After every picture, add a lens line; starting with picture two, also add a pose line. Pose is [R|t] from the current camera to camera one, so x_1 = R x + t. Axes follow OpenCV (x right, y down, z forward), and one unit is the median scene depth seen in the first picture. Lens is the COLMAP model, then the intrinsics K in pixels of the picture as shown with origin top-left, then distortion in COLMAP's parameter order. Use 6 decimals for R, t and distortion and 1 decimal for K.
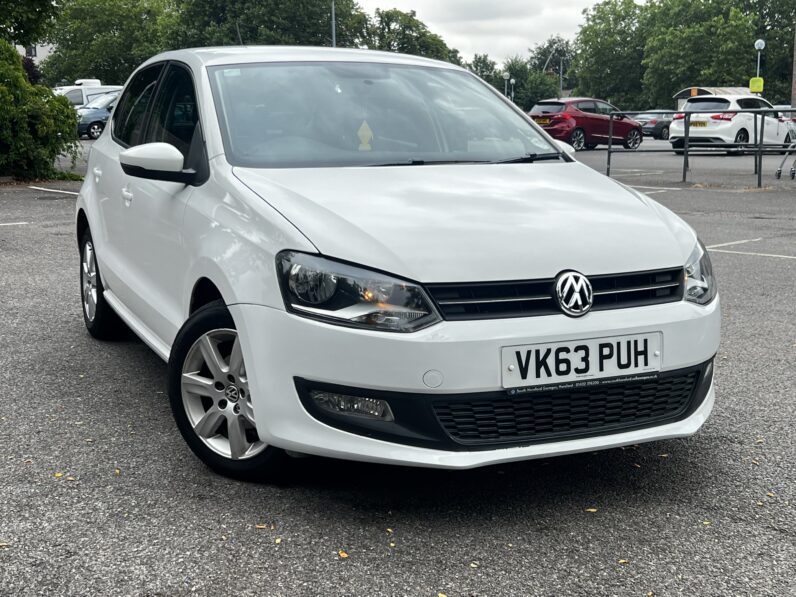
lens RADIAL K [[1090.8, 0, 397.3], [0, 1090.8, 266.8], [0, 0, 1]] dist [0.204476, -0.691101]
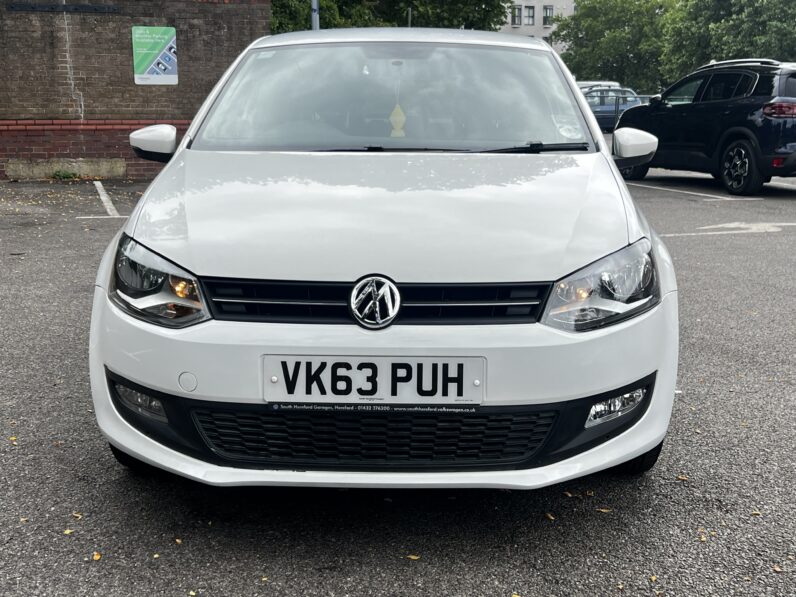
lens RADIAL K [[1090.8, 0, 397.3], [0, 1090.8, 266.8], [0, 0, 1]] dist [0.204476, -0.691101]
pose [[0.896996, 0.067284, -0.436887, 0.551566], [-0.065693, 0.997663, 0.018770, -0.020294], [0.437129, 0.011864, 0.899320, 0.241501]]
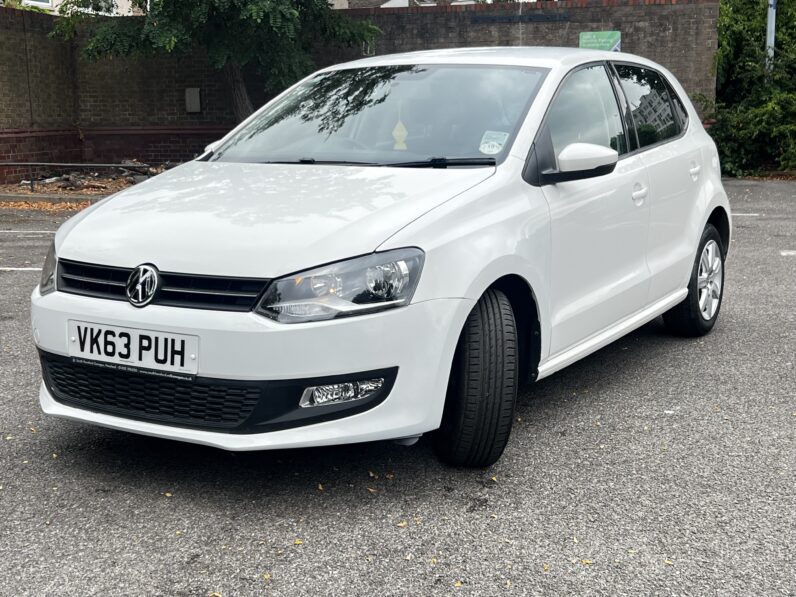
lens RADIAL K [[1090.8, 0, 397.3], [0, 1090.8, 266.8], [0, 0, 1]] dist [0.204476, -0.691101]
pose [[0.565872, 0.116988, -0.816152, 1.189392], [-0.108790, 0.991822, 0.066739, -0.093594], [0.817285, 0.051024, 0.573971, 0.588284]]
